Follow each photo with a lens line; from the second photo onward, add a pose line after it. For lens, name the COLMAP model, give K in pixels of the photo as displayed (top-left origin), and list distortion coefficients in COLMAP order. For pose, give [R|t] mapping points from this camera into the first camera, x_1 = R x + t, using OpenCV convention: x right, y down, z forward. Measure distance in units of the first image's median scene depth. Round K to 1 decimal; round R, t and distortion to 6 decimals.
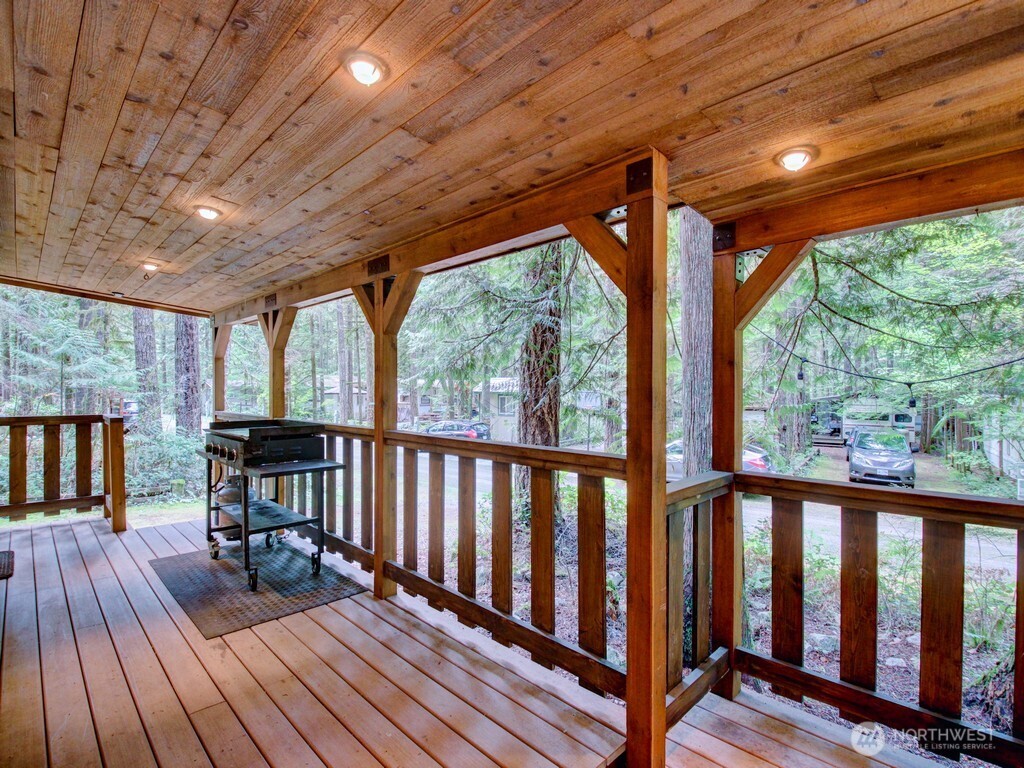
lens RADIAL K [[505.1, 0, 504.3], [0, 505.1, 394.7], [0, 0, 1]] dist [0.014433, -0.026454]
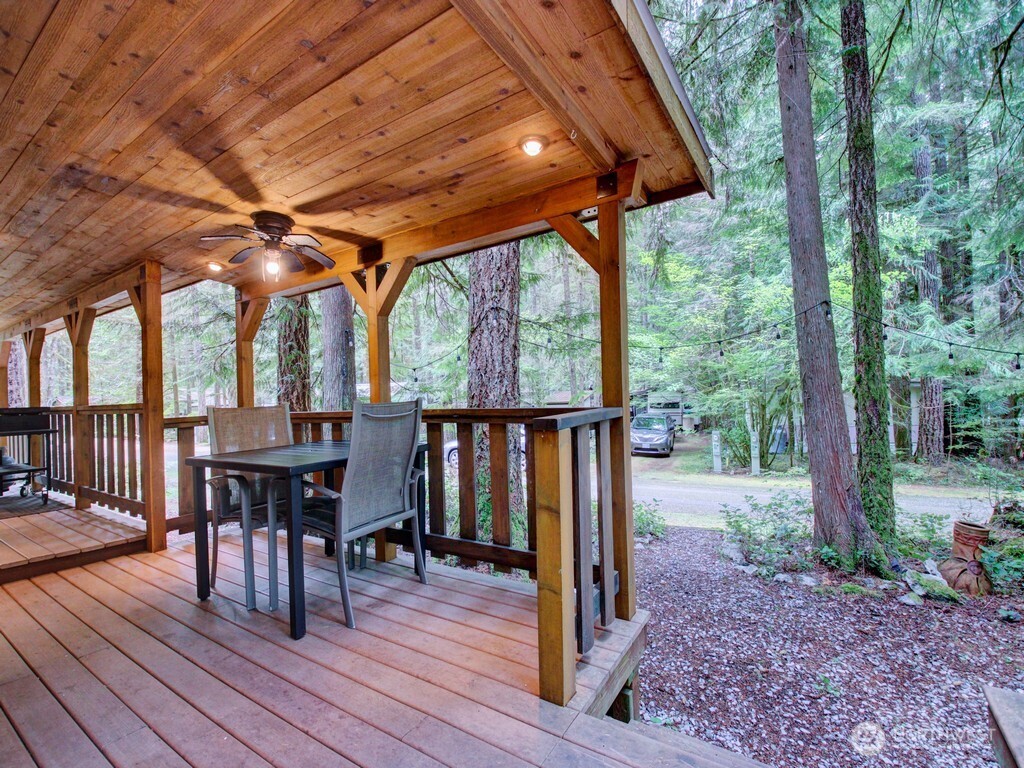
lens RADIAL K [[475.7, 0, 507.0], [0, 475.7, 386.8], [0, 0, 1]] dist [0.012299, -0.022822]
pose [[0.977303, -0.032022, 0.209410, 1.148675], [0.038208, 0.998943, -0.025561, 0.148808], [-0.208371, 0.032982, 0.977494, -1.114162]]
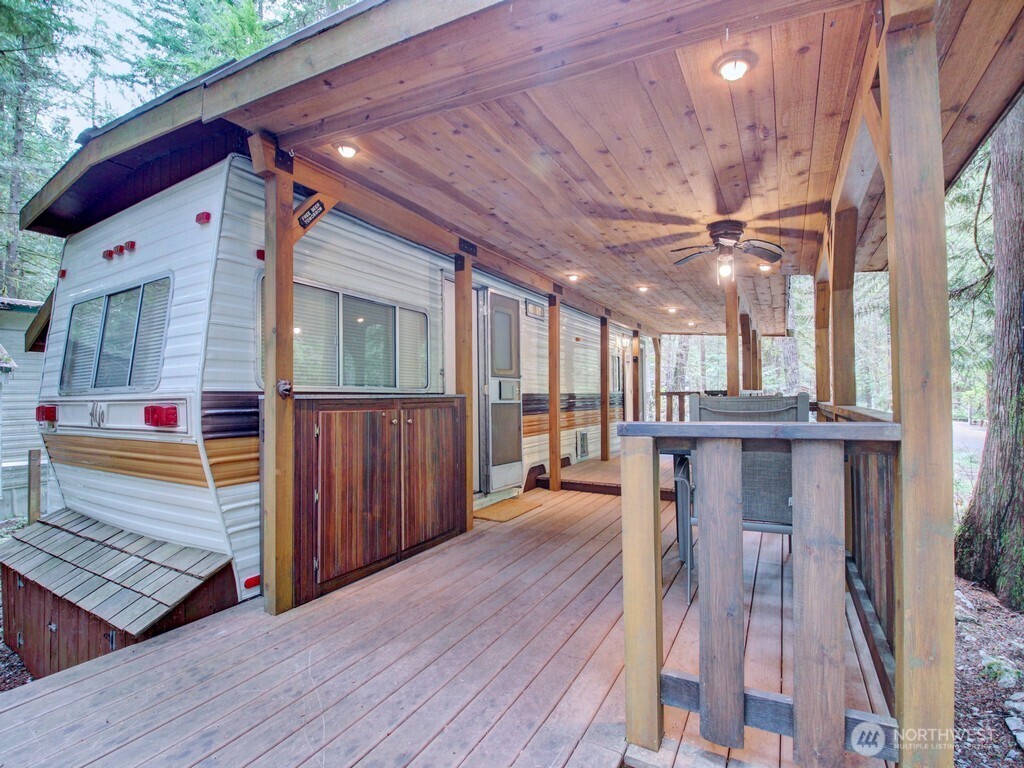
lens RADIAL K [[476.2, 0, 506.8], [0, 476.2, 388.4], [0, 0, 1]] dist [0.010451, -0.021284]
pose [[0.272431, -0.018584, -0.961996, 2.049157], [0.001681, 0.999821, -0.018839, 0.143609], [0.962174, 0.003515, 0.272413, -0.711915]]
